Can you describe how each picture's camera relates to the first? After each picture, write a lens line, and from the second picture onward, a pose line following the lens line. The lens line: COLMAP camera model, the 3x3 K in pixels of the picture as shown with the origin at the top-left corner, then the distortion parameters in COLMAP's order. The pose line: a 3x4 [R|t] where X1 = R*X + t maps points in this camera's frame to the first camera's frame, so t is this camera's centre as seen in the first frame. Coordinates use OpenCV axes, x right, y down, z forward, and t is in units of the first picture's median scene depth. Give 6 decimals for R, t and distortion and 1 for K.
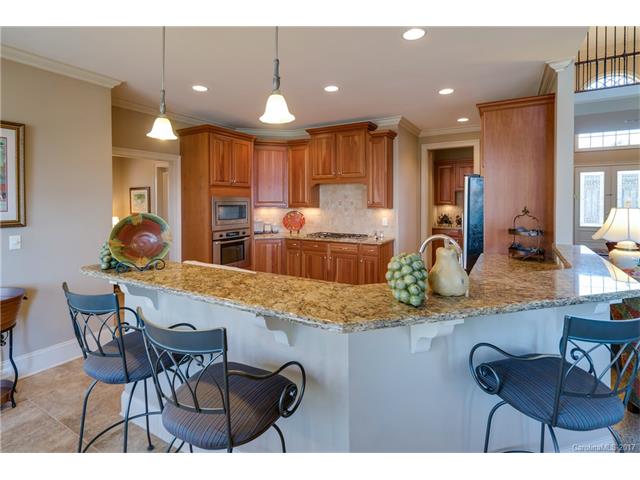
lens RADIAL K [[332.0, 0, 318.0], [0, 332.0, 205.4], [0, 0, 1]] dist [0.002666, 0.000356]
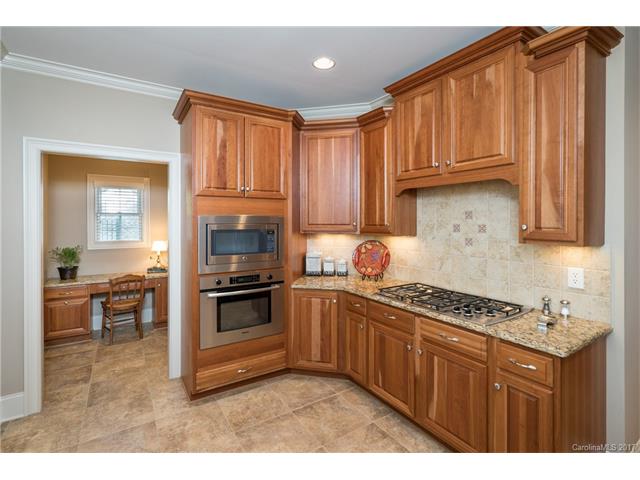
lens RADIAL K [[308.3, 0, 316.7], [0, 308.3, 223.6], [0, 0, 1]] dist [0.002814, -0.000770]
pose [[0.890458, 0.006292, -0.455022, 0.093212], [-0.011359, 0.999900, -0.008401, -0.007876], [0.454924, 0.012649, 0.890441, 0.523768]]
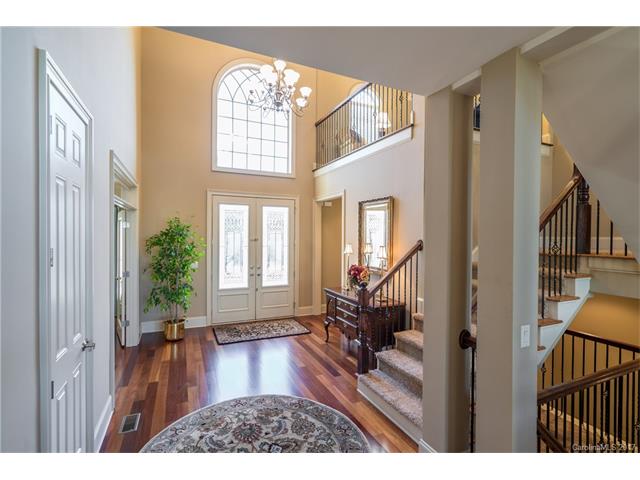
lens RADIAL K [[308.3, 0, 320.7], [0, 308.3, 239.0], [0, 0, 1]] dist [0.002814, -0.000770]
pose [[0.564422, 0.000037, 0.825487, 0.816893], [0.002378, 0.999996, -0.001671, -0.061758], [-0.825483, 0.002906, 0.564419, 1.008578]]
